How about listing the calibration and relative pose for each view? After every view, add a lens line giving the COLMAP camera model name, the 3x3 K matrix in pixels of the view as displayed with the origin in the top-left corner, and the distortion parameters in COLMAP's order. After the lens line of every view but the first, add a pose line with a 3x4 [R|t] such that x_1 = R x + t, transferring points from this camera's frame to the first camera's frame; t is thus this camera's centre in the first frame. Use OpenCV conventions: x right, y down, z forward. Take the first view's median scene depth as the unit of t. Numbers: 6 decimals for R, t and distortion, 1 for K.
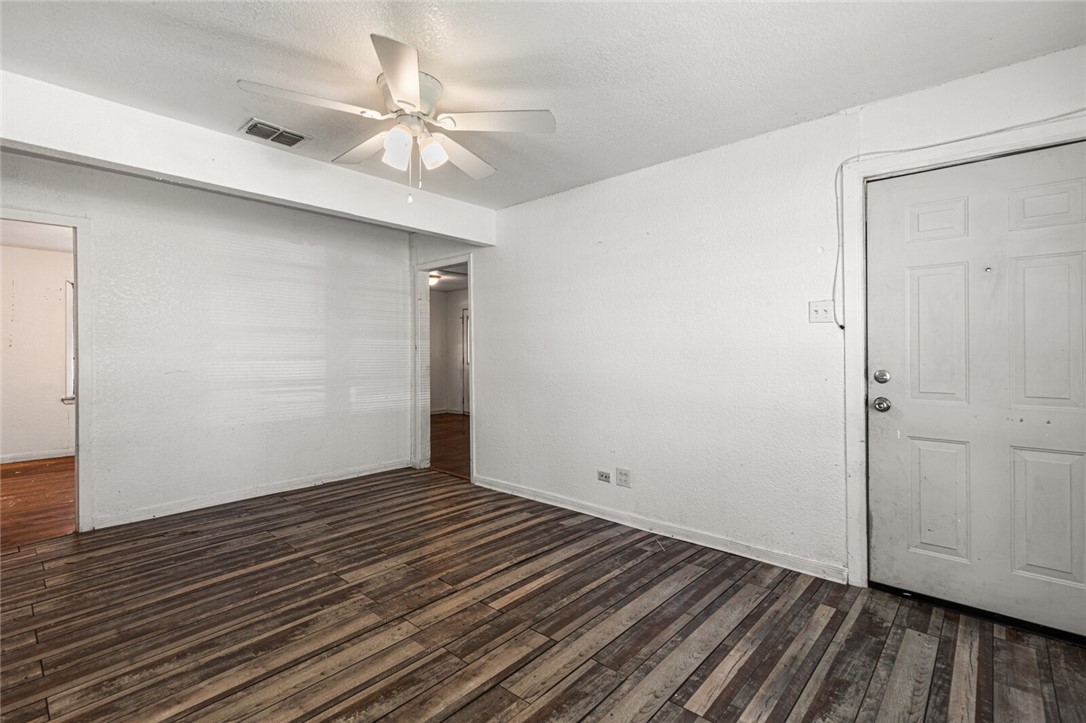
lens RADIAL K [[495.4, 0, 548.9], [0, 495.4, 353.8], [0, 0, 1]] dist [0.008111, -0.000110]
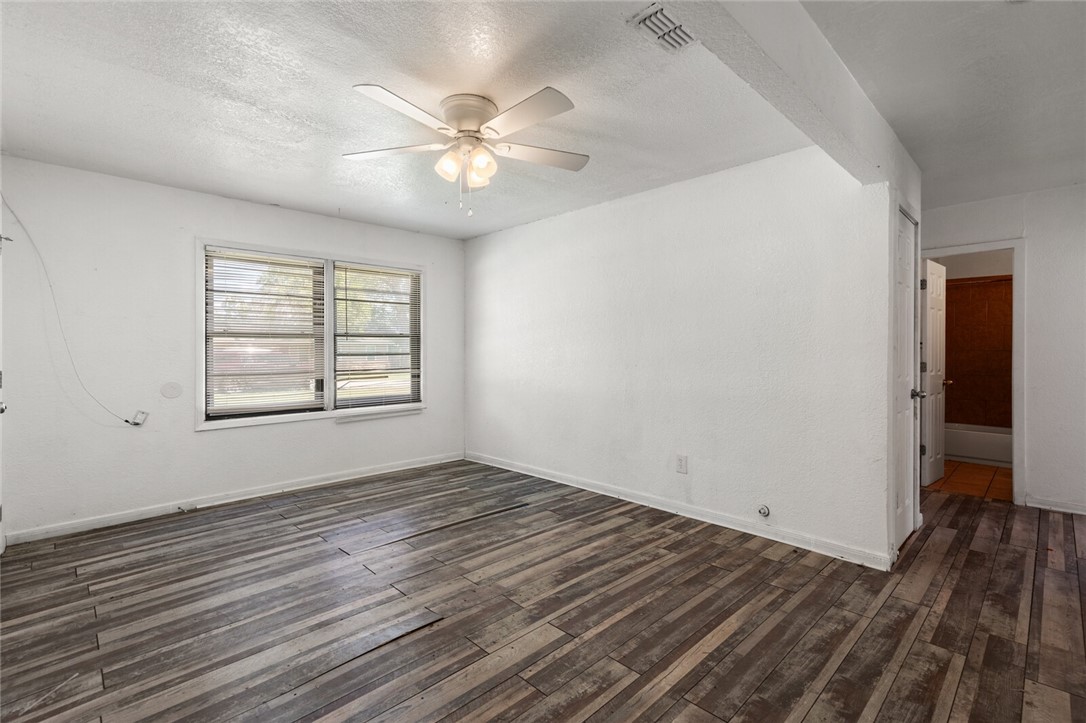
lens RADIAL K [[495.4, 0, 548.9], [0, 495.4, 353.8], [0, 0, 1]] dist [0.008111, -0.000110]
pose [[-0.998017, 0.004399, 0.062791, -0.469426], [0.005113, 0.999924, 0.011208, -0.008060], [-0.062737, 0.011507, -0.997964, 1.878977]]
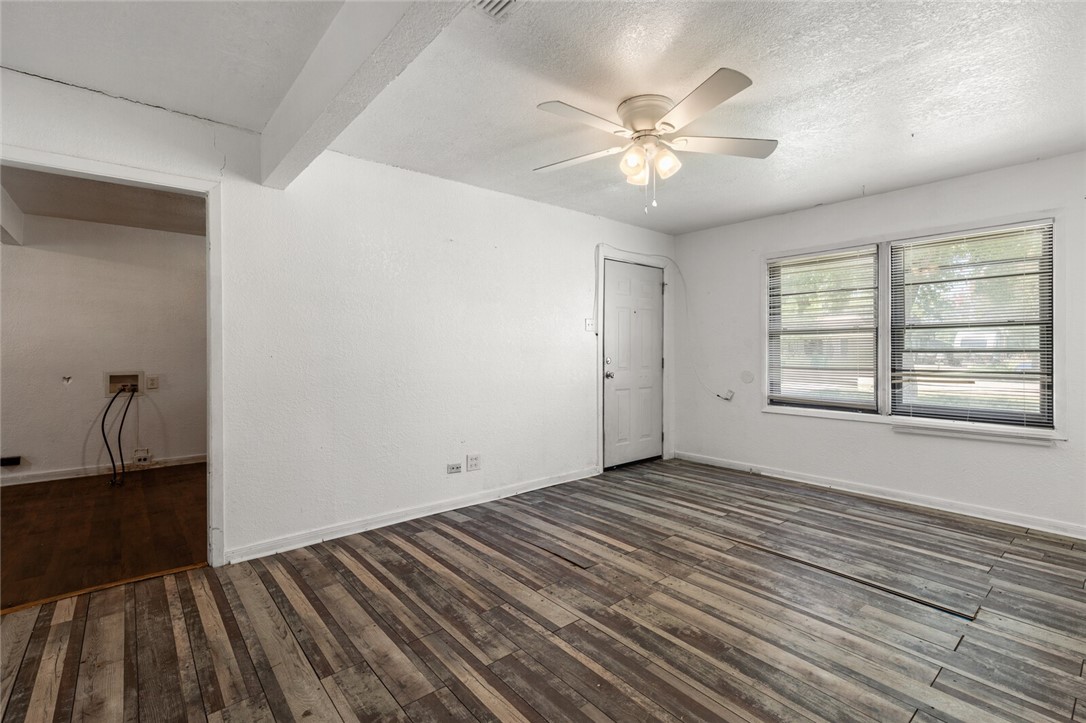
lens RADIAL K [[495.4, 0, 548.9], [0, 495.4, 353.8], [0, 0, 1]] dist [0.008111, -0.000110]
pose [[0.140360, -0.008291, 0.990066, -1.268577], [0.004921, 0.999958, 0.007677, 0.003535], [-0.990088, 0.003794, 0.140395, 0.952488]]
